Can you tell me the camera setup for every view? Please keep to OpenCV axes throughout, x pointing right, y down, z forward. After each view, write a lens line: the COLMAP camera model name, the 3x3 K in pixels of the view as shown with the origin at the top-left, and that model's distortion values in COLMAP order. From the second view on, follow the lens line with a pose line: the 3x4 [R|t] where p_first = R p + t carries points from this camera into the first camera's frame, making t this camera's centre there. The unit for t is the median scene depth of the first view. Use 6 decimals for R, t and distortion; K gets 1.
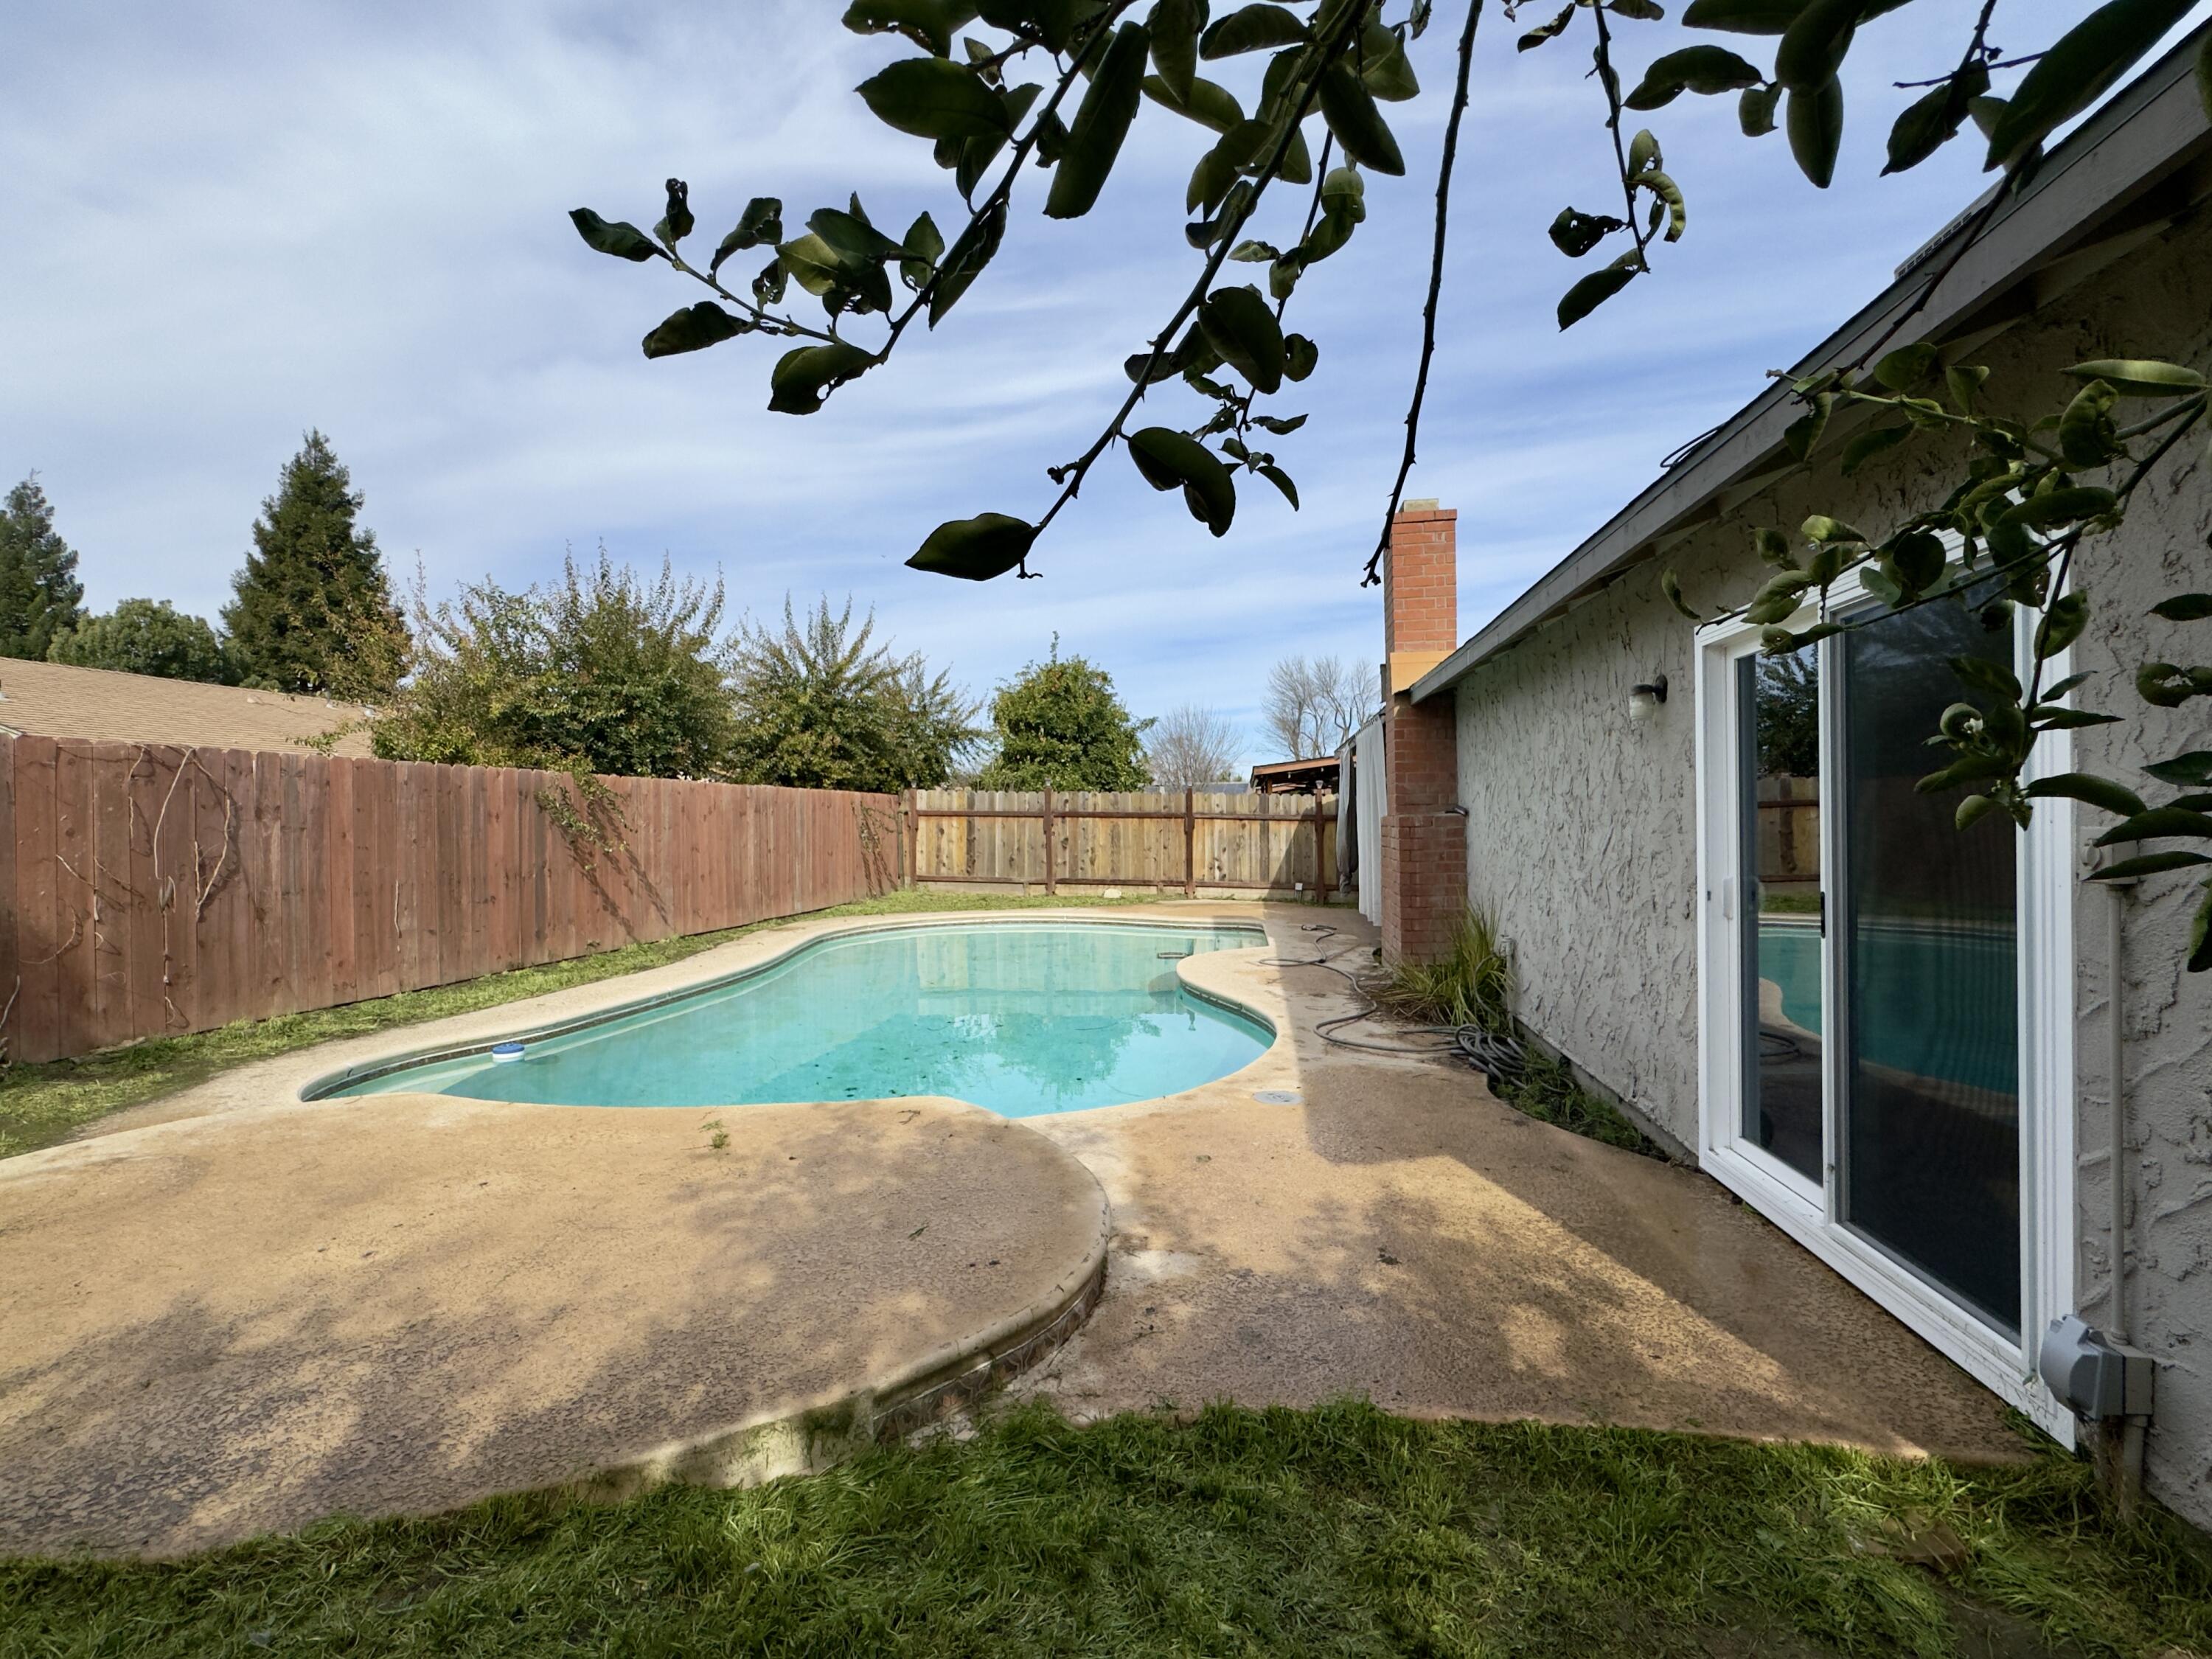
lens RADIAL K [[1030.6, 0, 1098.6], [0, 1030.6, 822.8], [0, 0, 1]] dist [-0.001456, 0.000119]
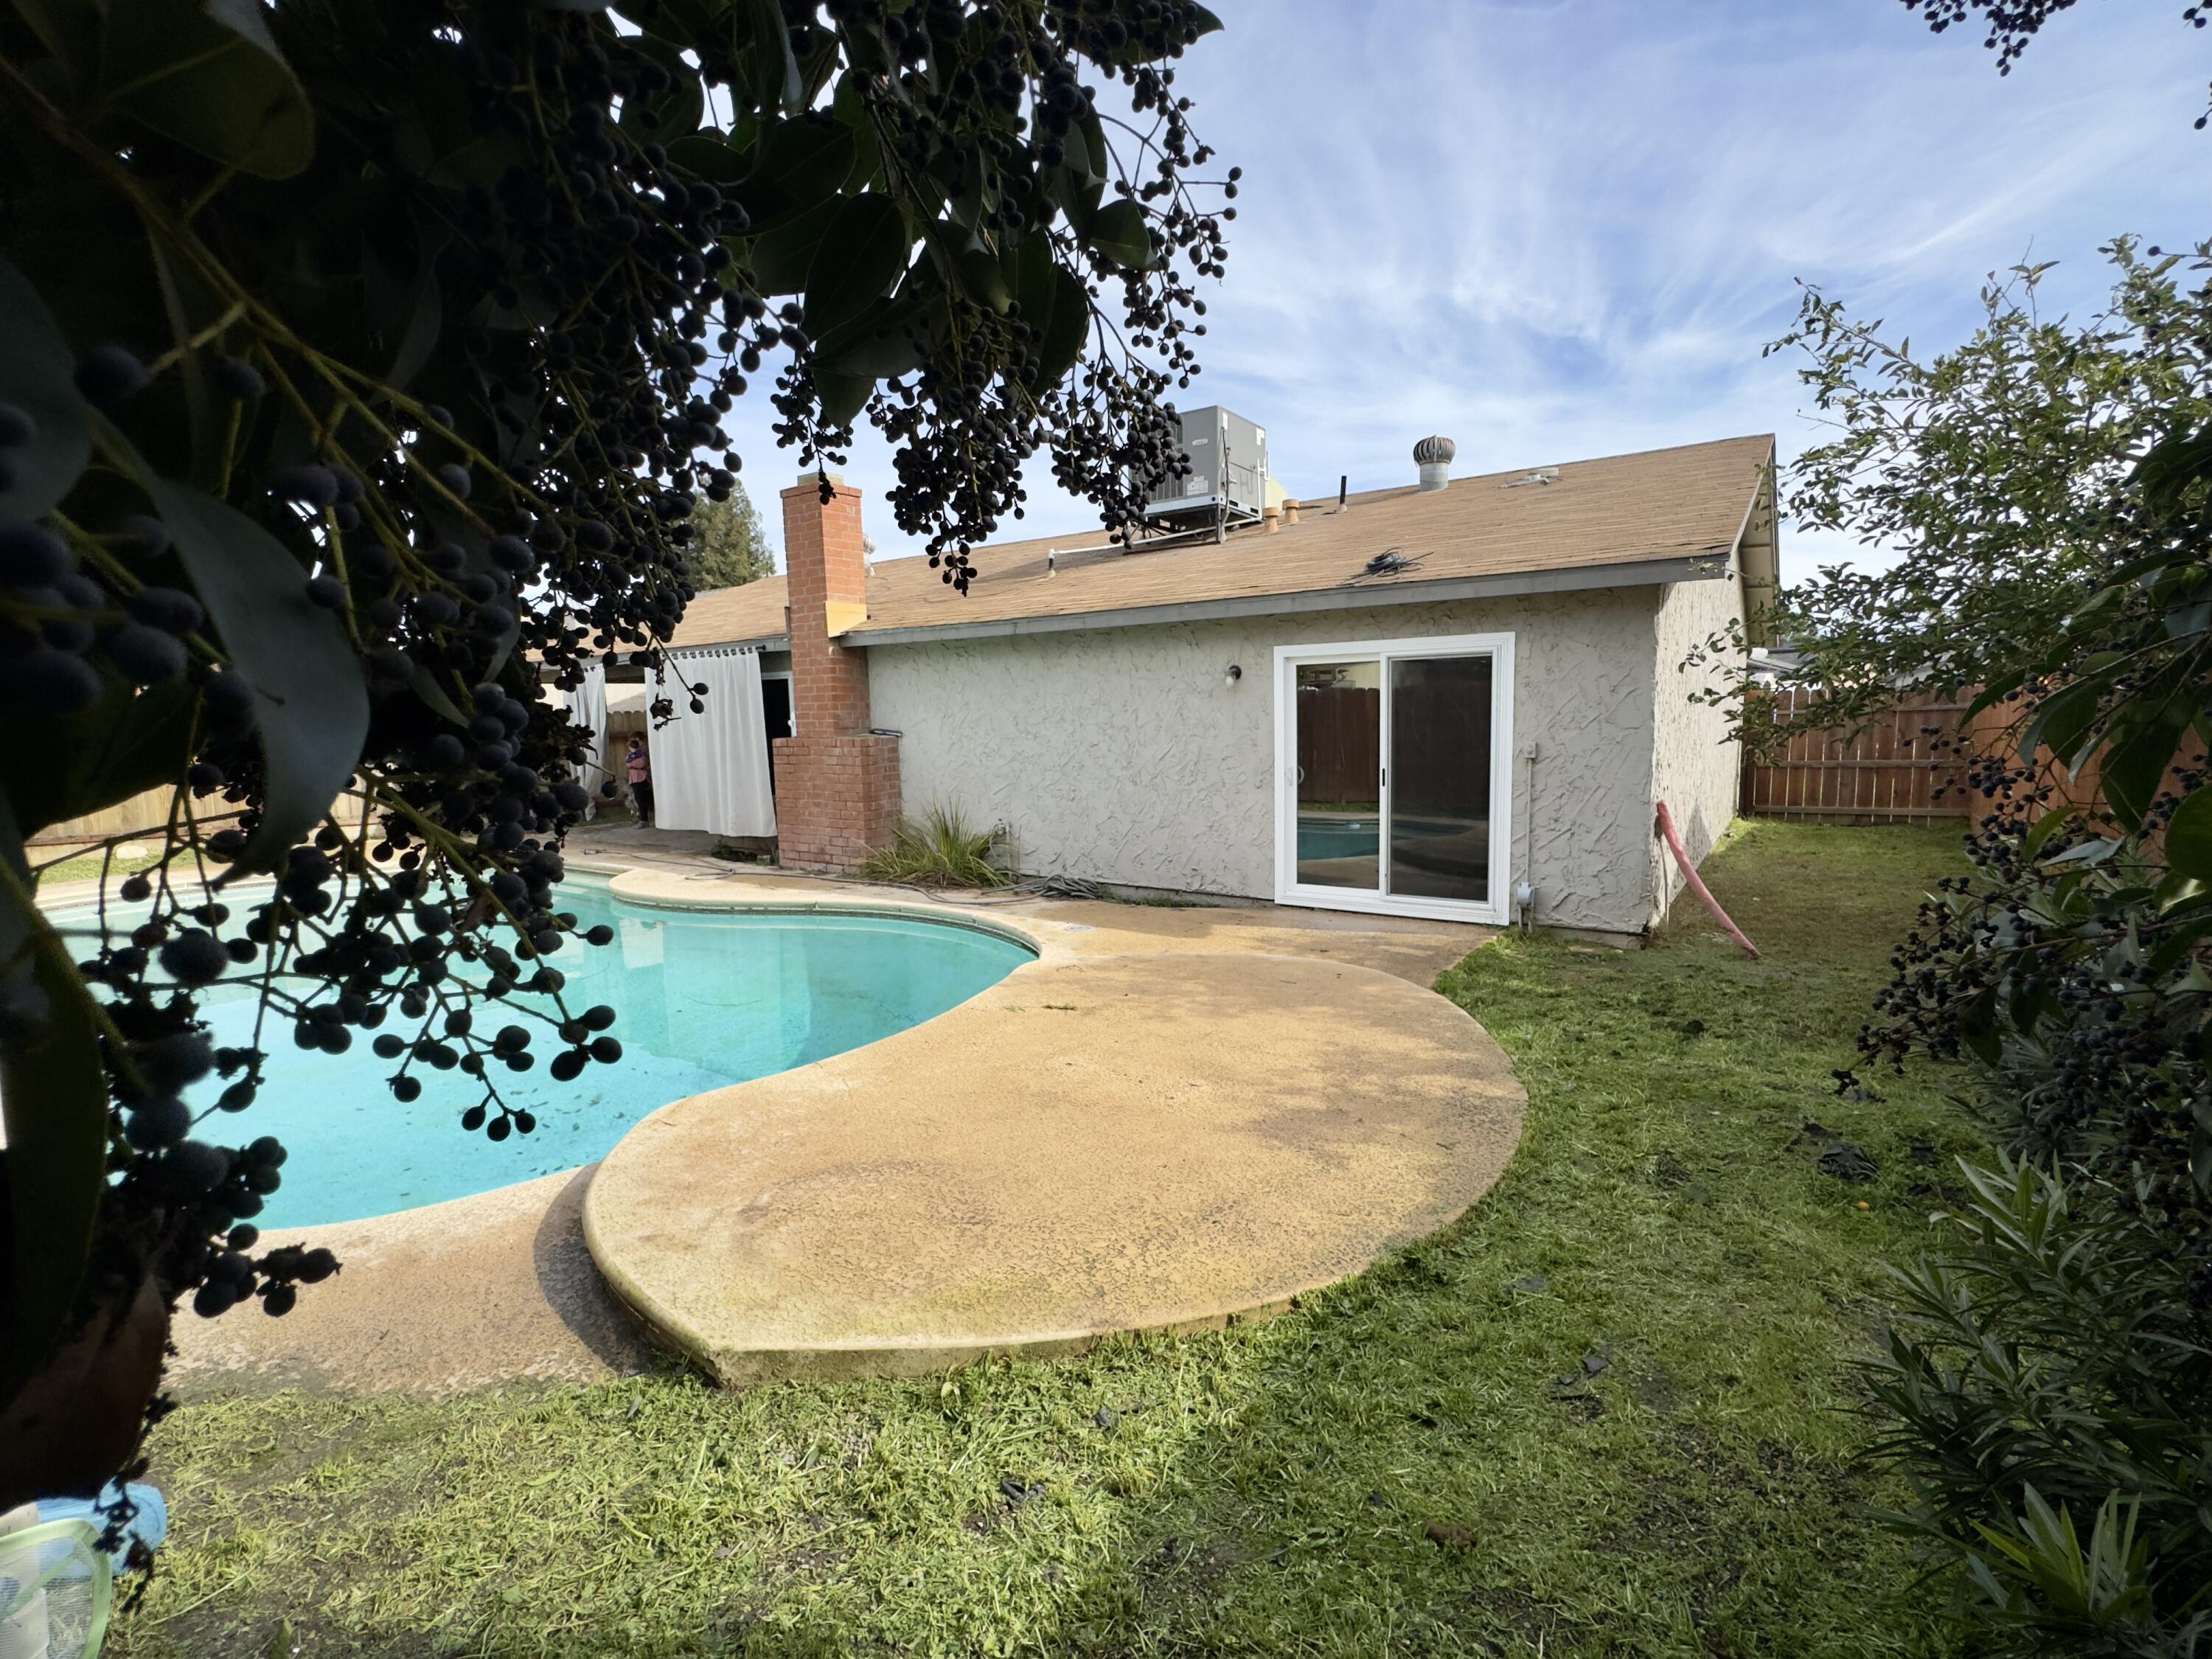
lens RADIAL K [[1030.6, 0, 1102.2], [0, 1030.6, 835.8], [0, 0, 1]] dist [-0.001456, 0.000119]
pose [[0.439935, -0.103376, 0.892060, -1.925816], [0.018731, 0.994192, 0.105974, -0.048062], [-0.897834, -0.029912, 0.439316, 0.529055]]
